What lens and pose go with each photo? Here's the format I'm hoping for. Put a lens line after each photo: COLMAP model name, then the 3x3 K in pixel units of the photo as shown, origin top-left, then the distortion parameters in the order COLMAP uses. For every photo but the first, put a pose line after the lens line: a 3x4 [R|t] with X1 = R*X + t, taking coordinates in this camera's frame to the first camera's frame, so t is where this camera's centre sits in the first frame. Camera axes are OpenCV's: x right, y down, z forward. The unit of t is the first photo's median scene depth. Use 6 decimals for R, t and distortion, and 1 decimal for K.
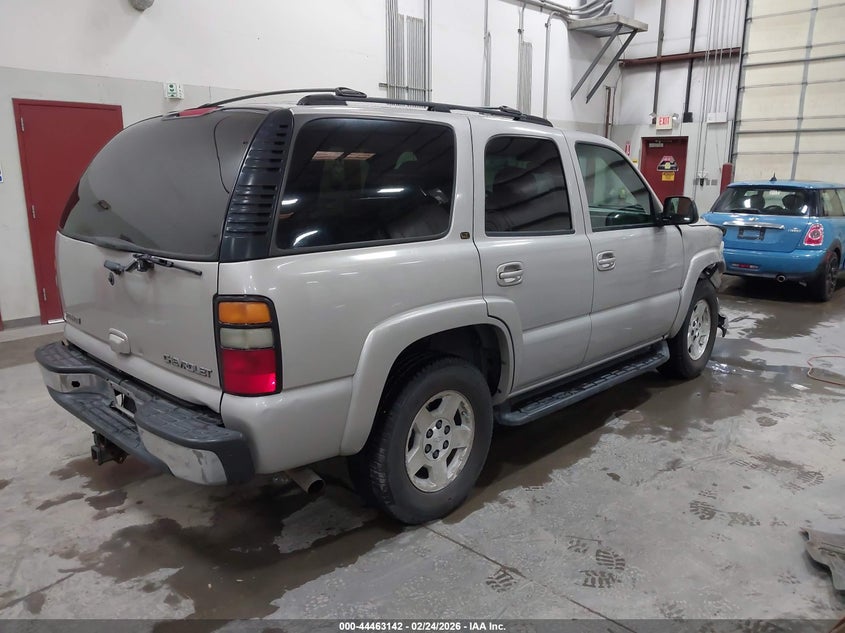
lens RADIAL K [[676.0, 0, 417.6], [0, 676.0, 316.4], [0, 0, 1]] dist [0.001551, 0.008684]
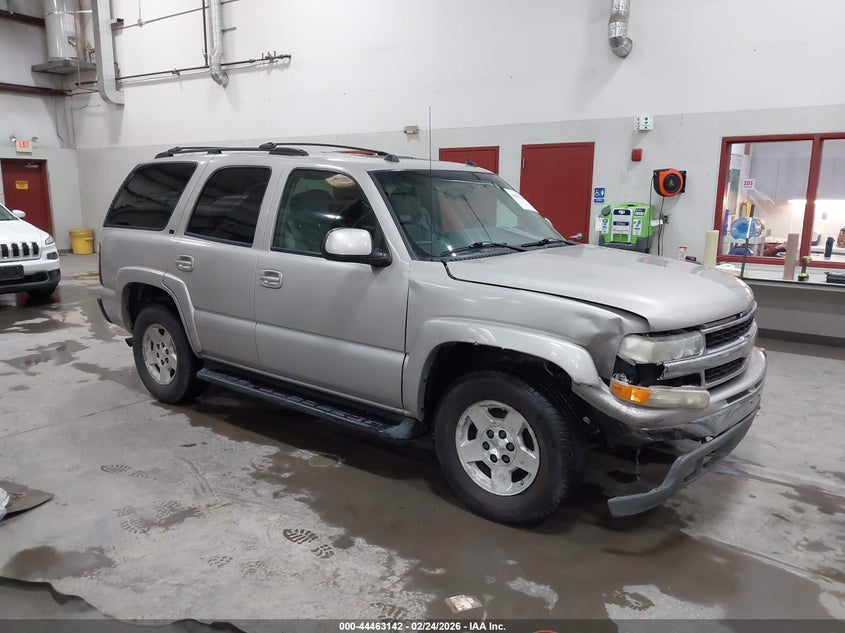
lens RADIAL K [[676.0, 0, 419.5], [0, 676.0, 317.1], [0, 0, 1]] dist [0.001551, 0.008684]
pose [[0.088580, 0.183926, -0.978941, 1.379267], [-0.224670, 0.961166, 0.160257, -0.252292], [0.970400, 0.205743, 0.126463, 1.128811]]
